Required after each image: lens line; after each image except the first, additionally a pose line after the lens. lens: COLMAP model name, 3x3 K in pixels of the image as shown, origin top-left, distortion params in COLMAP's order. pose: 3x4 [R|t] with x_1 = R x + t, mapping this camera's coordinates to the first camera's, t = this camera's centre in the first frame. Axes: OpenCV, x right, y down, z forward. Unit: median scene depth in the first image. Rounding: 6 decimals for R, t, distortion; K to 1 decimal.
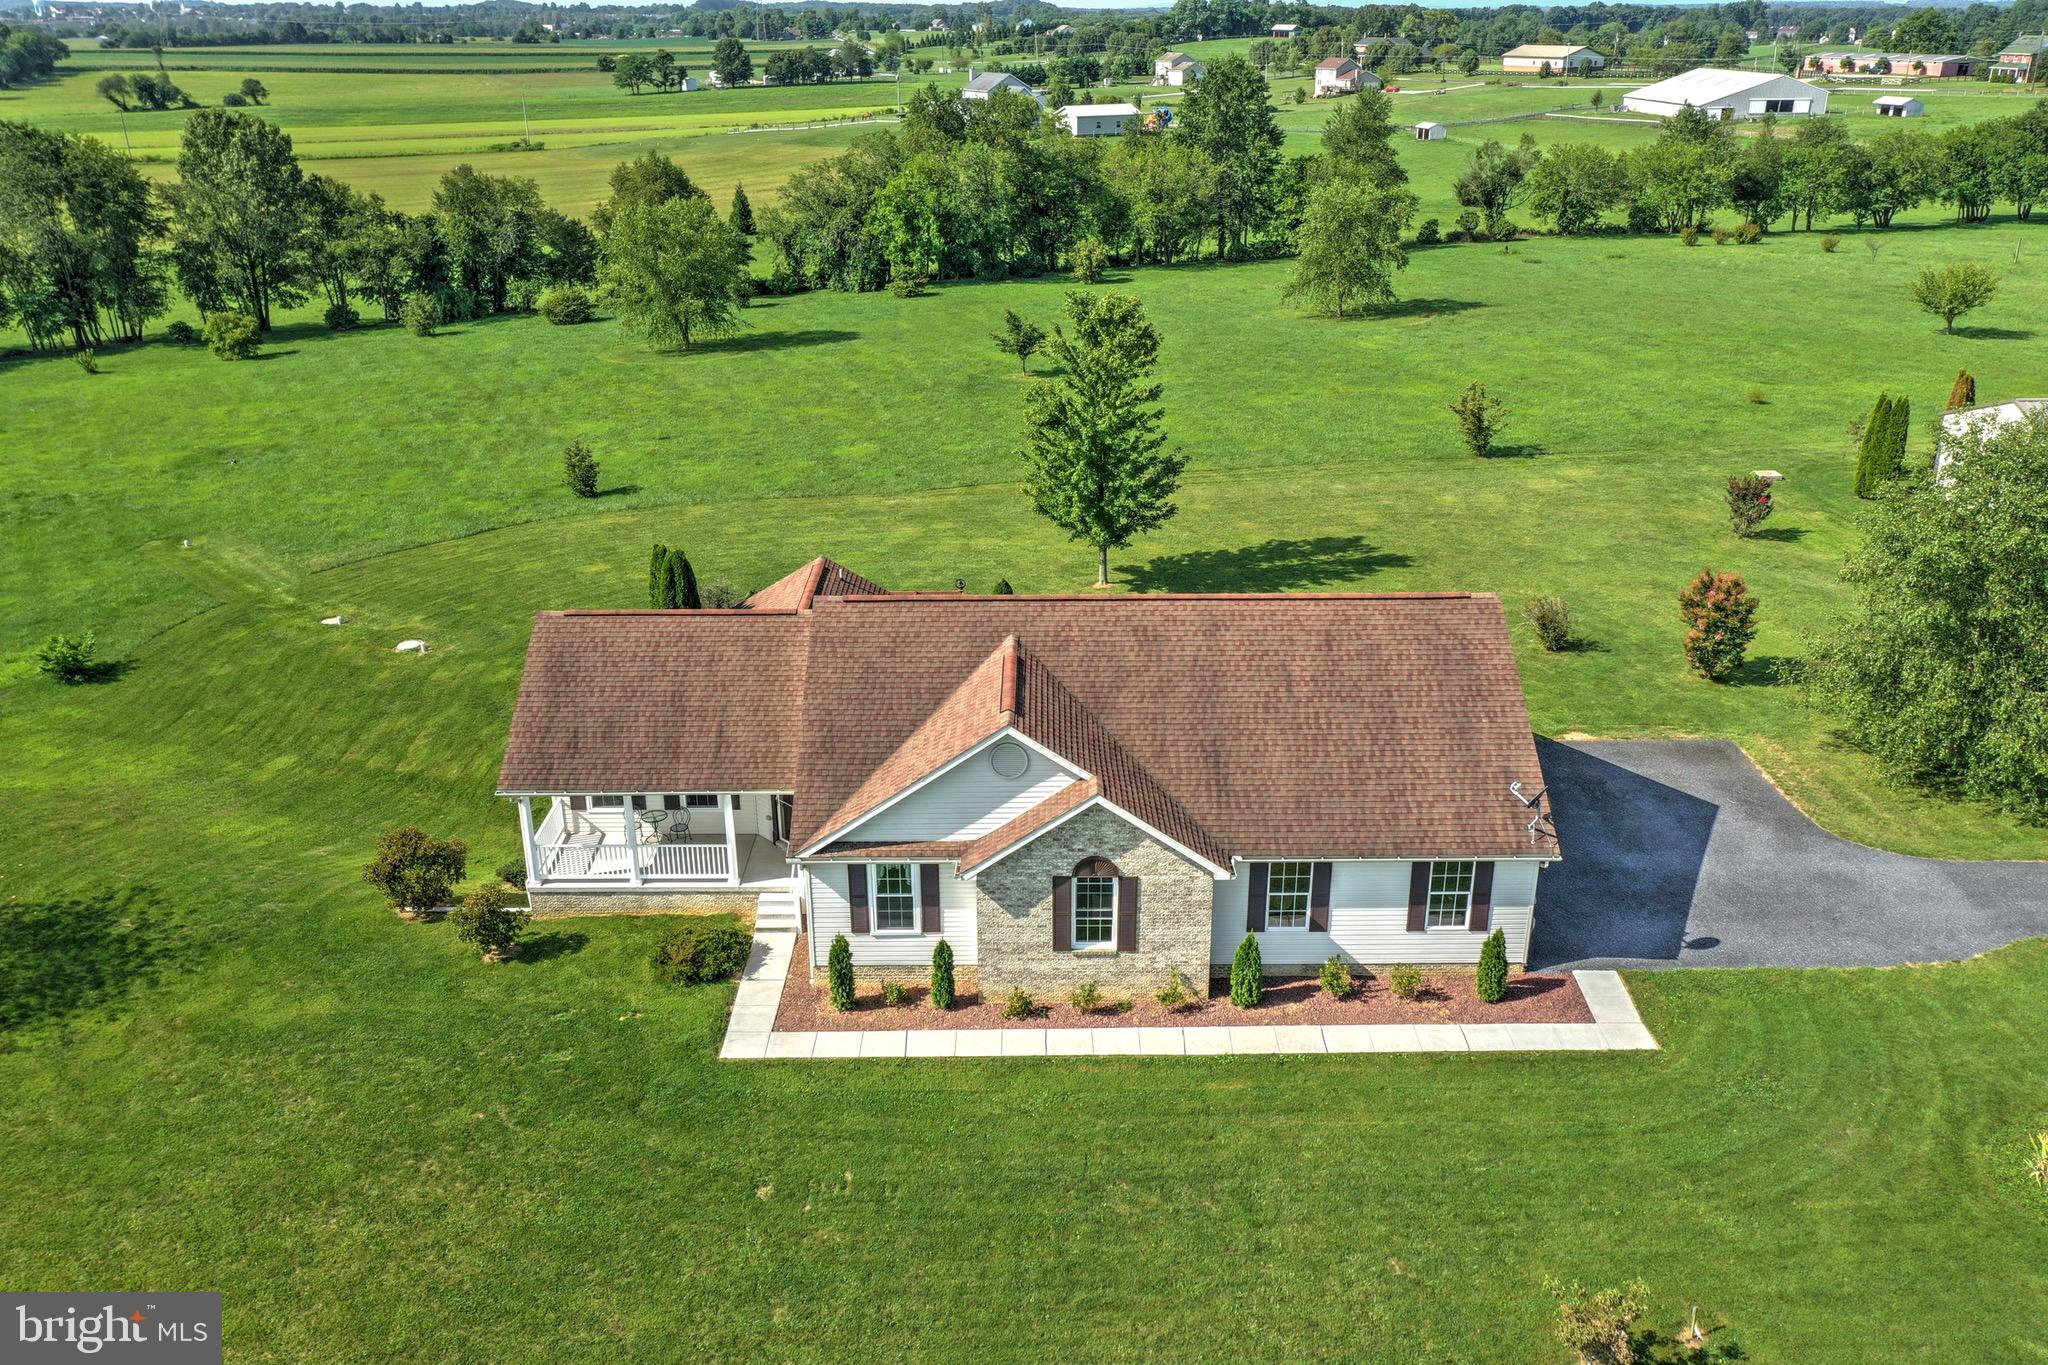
lens RADIAL K [[1622.7, 0, 1034.0], [0, 1622.7, 685.1], [0, 0, 1]] dist [-0.025606, 0.050534]
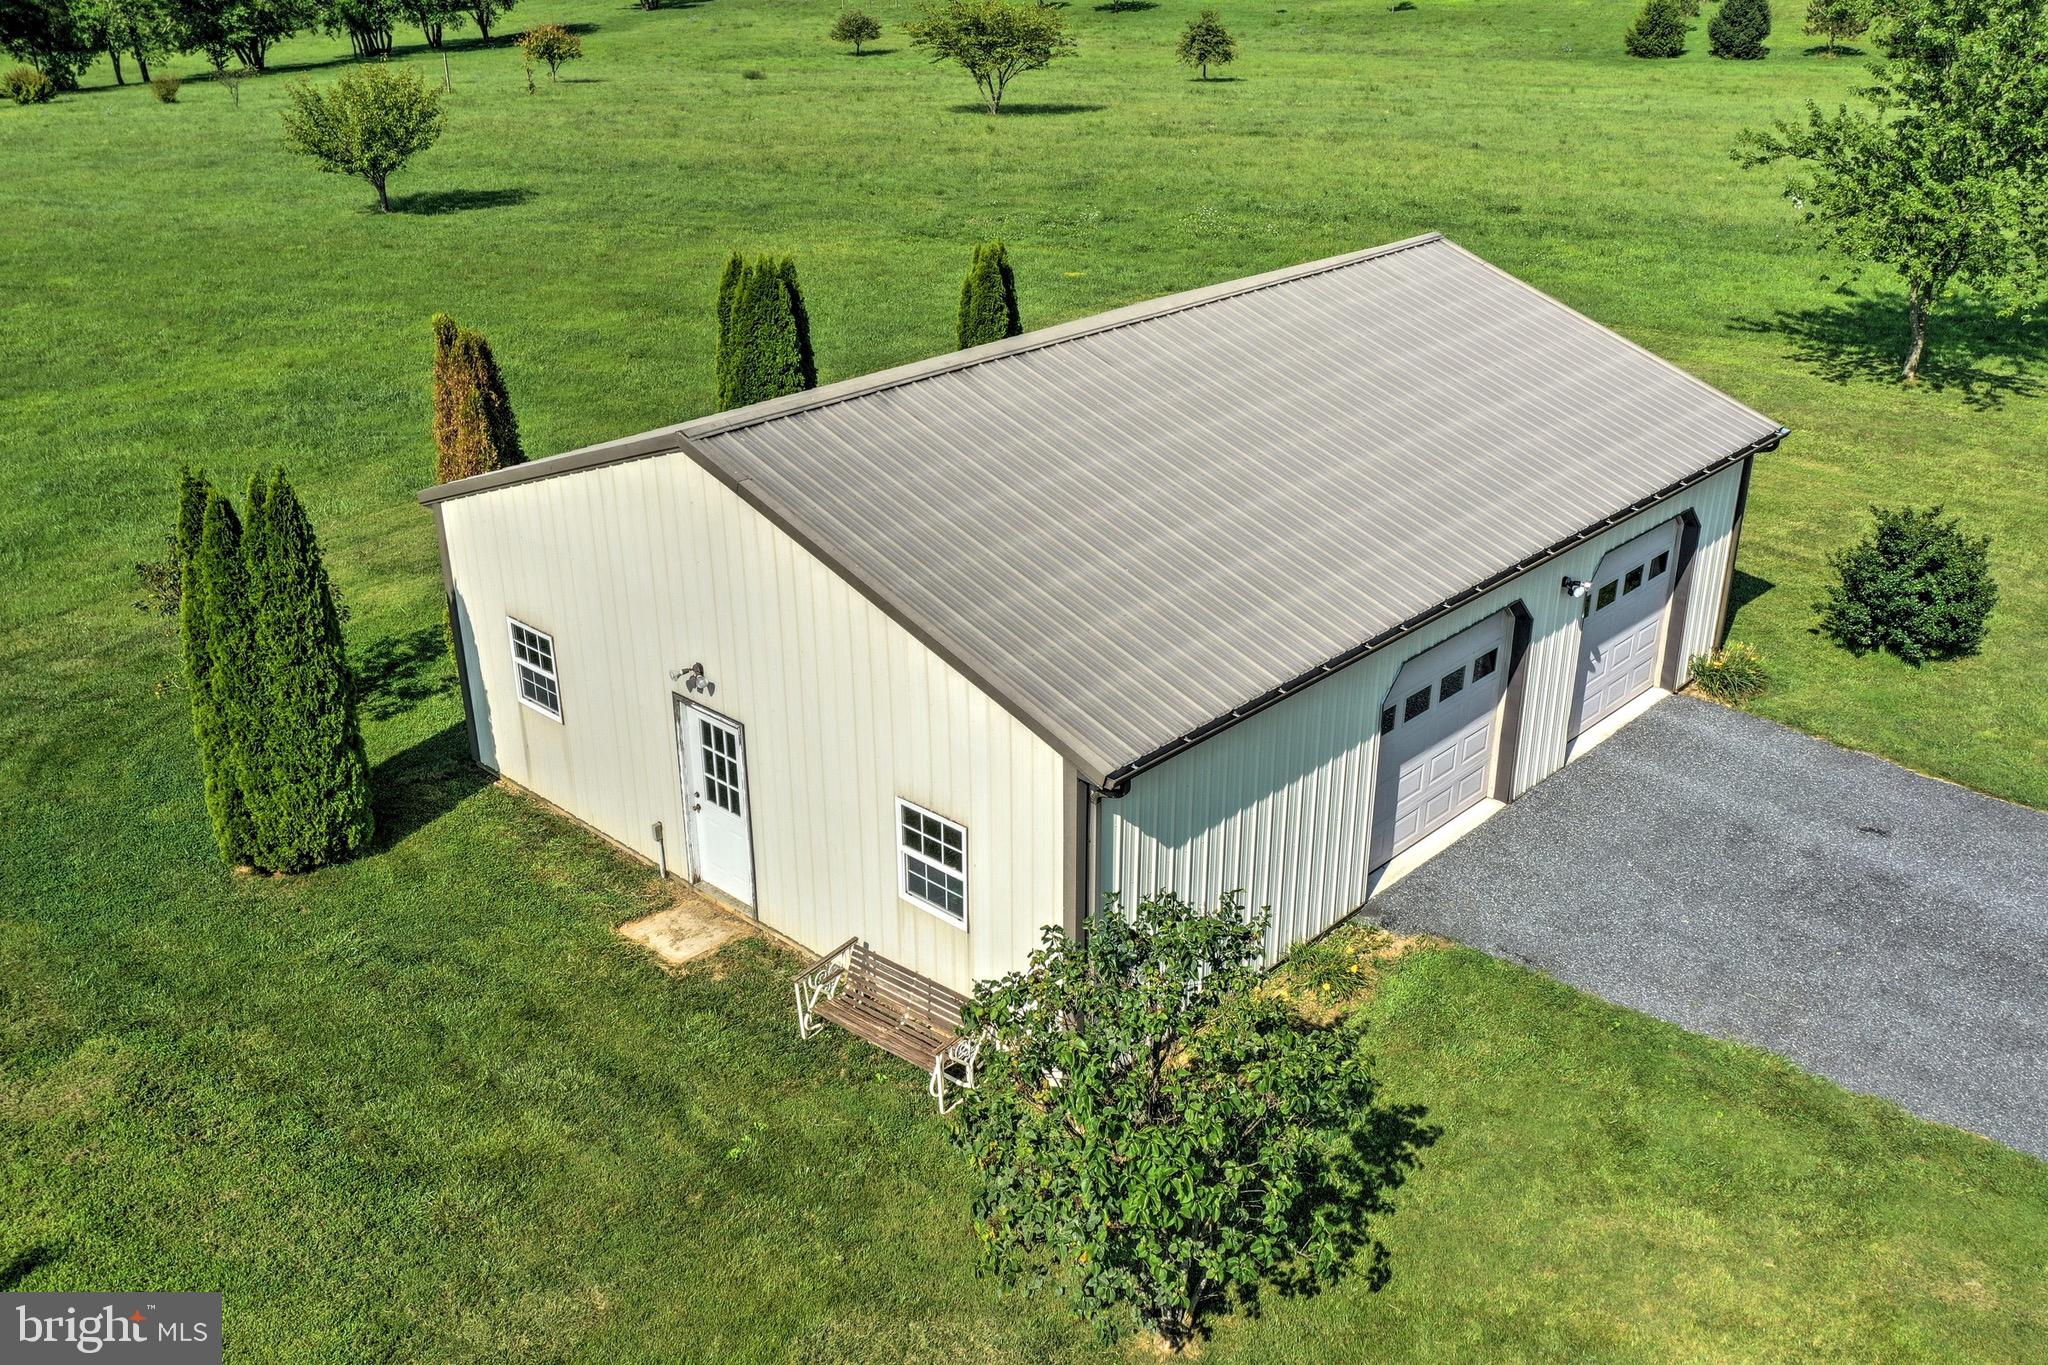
lens RADIAL K [[1839.5, 0, 1038.7], [0, 1839.5, 637.4], [0, 0, 1]] dist [-0.003803, -0.015254]
pose [[0.666493, -0.286974, 0.688065, 0.801136], [0.287876, 0.950426, 0.117547, -0.297111], [-0.687688, 0.119733, 0.716065, 1.391215]]
